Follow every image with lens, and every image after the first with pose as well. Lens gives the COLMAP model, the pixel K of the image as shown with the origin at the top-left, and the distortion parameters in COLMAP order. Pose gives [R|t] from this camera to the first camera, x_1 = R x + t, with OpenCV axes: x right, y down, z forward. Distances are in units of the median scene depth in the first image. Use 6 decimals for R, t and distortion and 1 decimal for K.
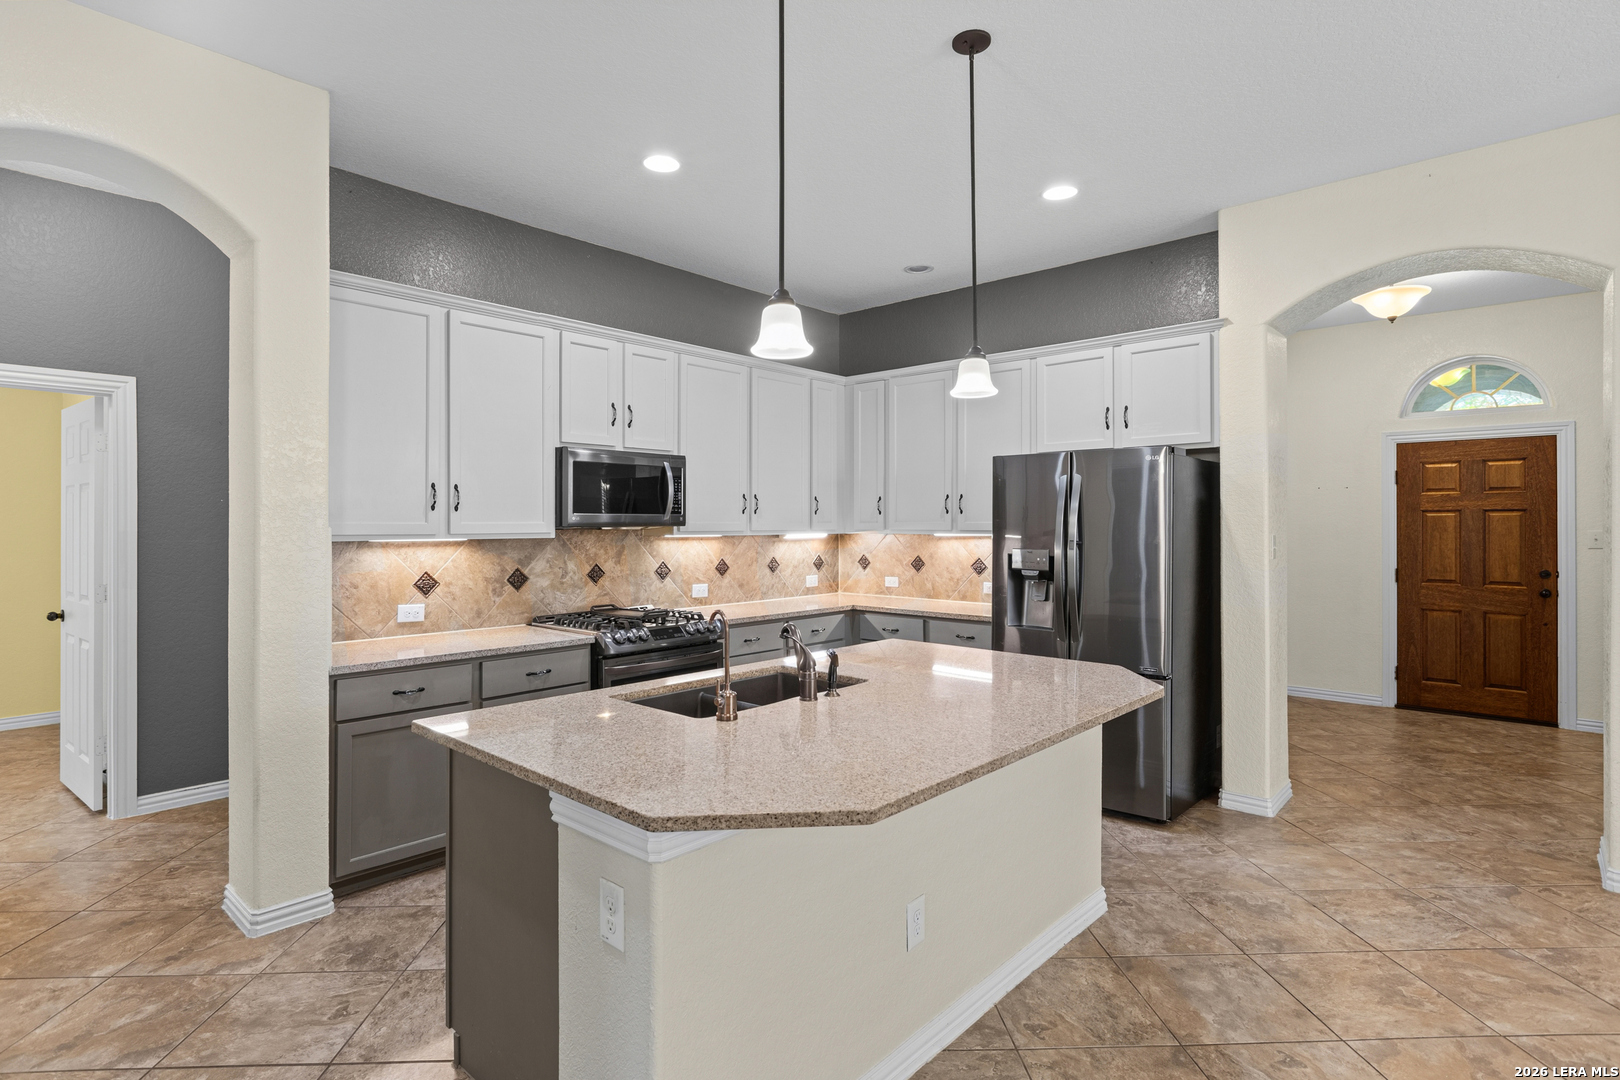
lens RADIAL K [[814.5, 0, 794.3], [0, 814.5, 525.3], [0, 0, 1]] dist [-0.000049, -0.000095]
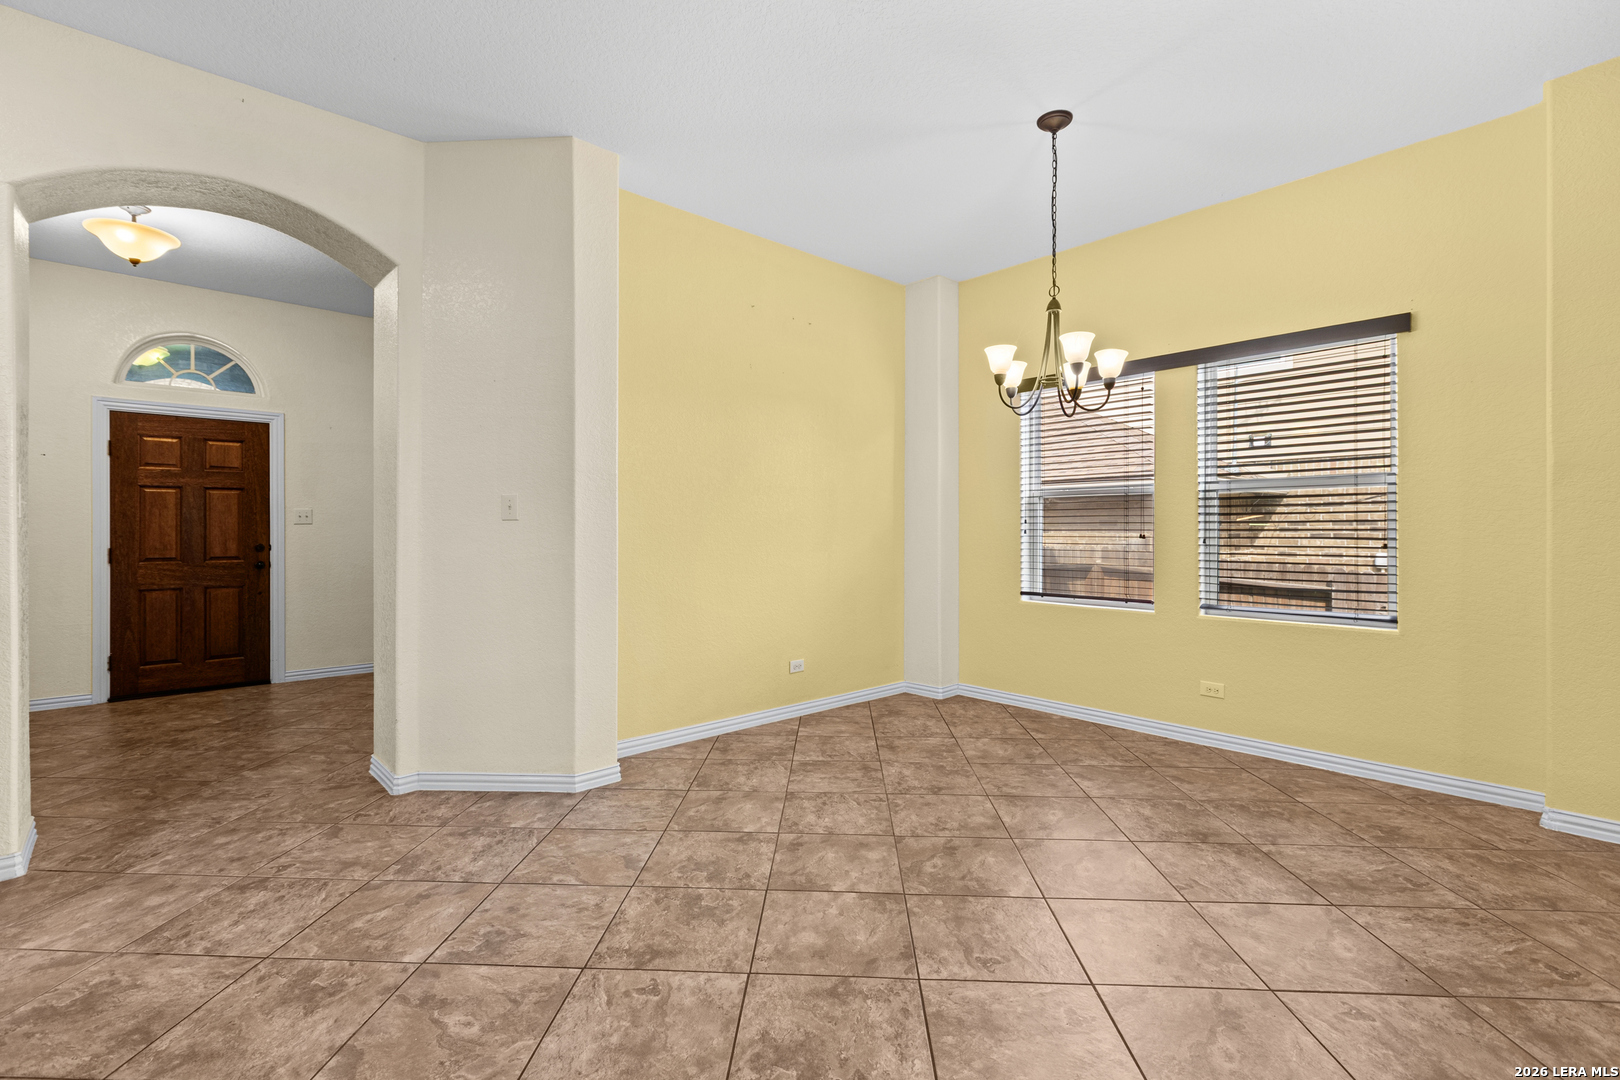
lens RADIAL K [[725.9, 0, 803.2], [0, 725.9, 531.3], [0, 0, 1]] dist [0.000782, -0.000395]
pose [[0.097537, -0.003603, 0.995225, 0.013697], [0.000471, 0.999994, 0.003574, 0.046809], [-0.995232, 0.000120, 0.097538, 0.226296]]
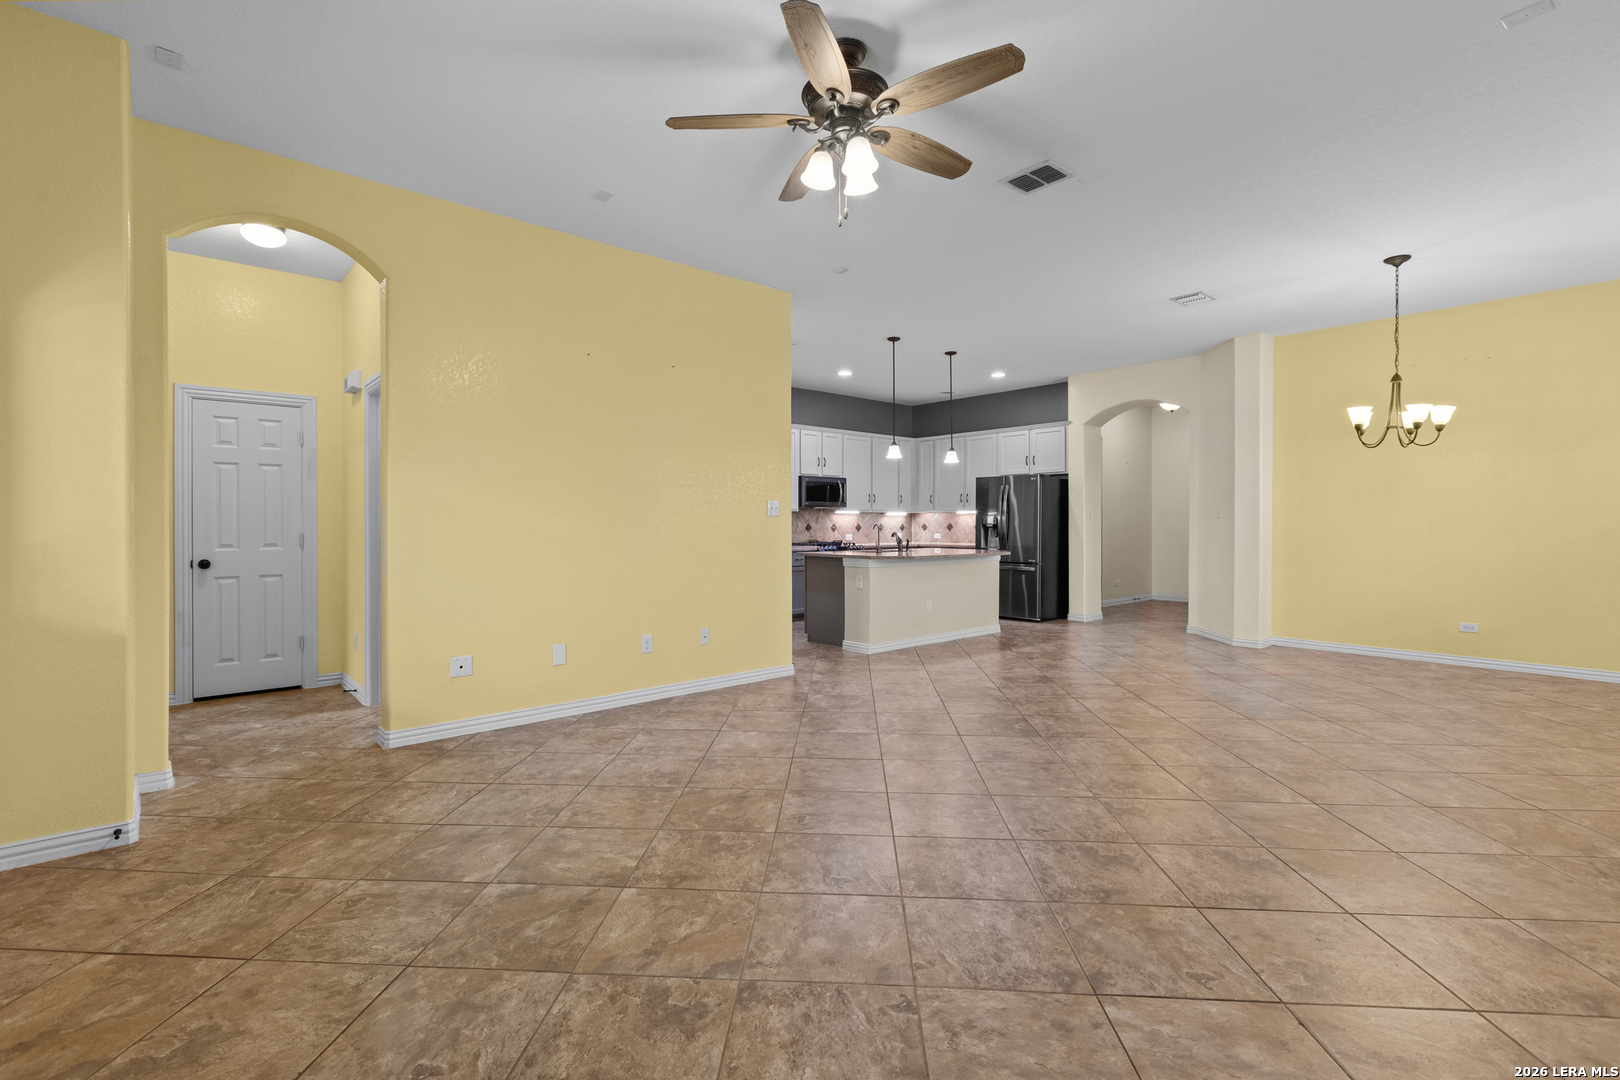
lens RADIAL K [[725.9, 0, 807.9], [0, 725.9, 530.3], [0, 0, 1]] dist [0.000782, -0.000395]
pose [[0.995280, -0.000011, -0.097049, -0.040004], [0.000981, 0.999950, 0.009953, 0.048326], [0.097044, -0.010001, 0.995230, -1.166161]]
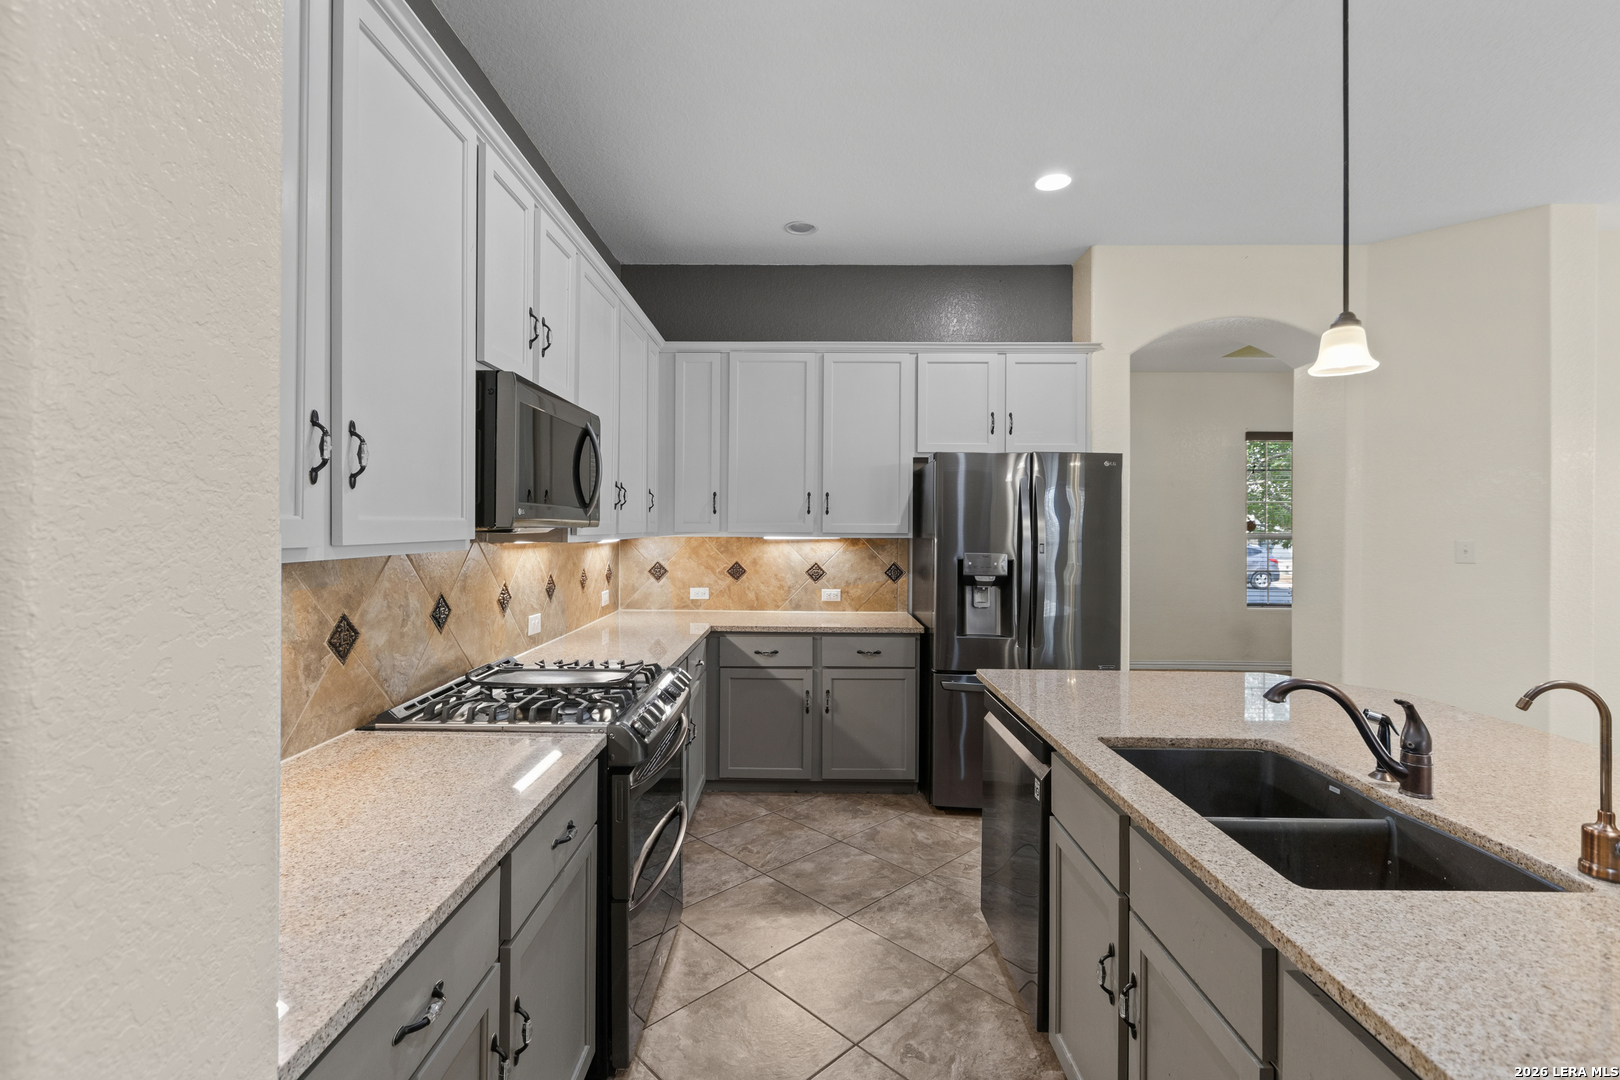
lens RADIAL K [[725.9, 0, 805.2], [0, 725.9, 529.8], [0, 0, 1]] dist [0.000782, -0.000395]
pose [[0.745465, 0.002676, 0.666540, -0.403601], [-0.005766, 0.999980, 0.002435, 0.000936], [-0.666520, -0.005659, 0.745466, 0.486095]]
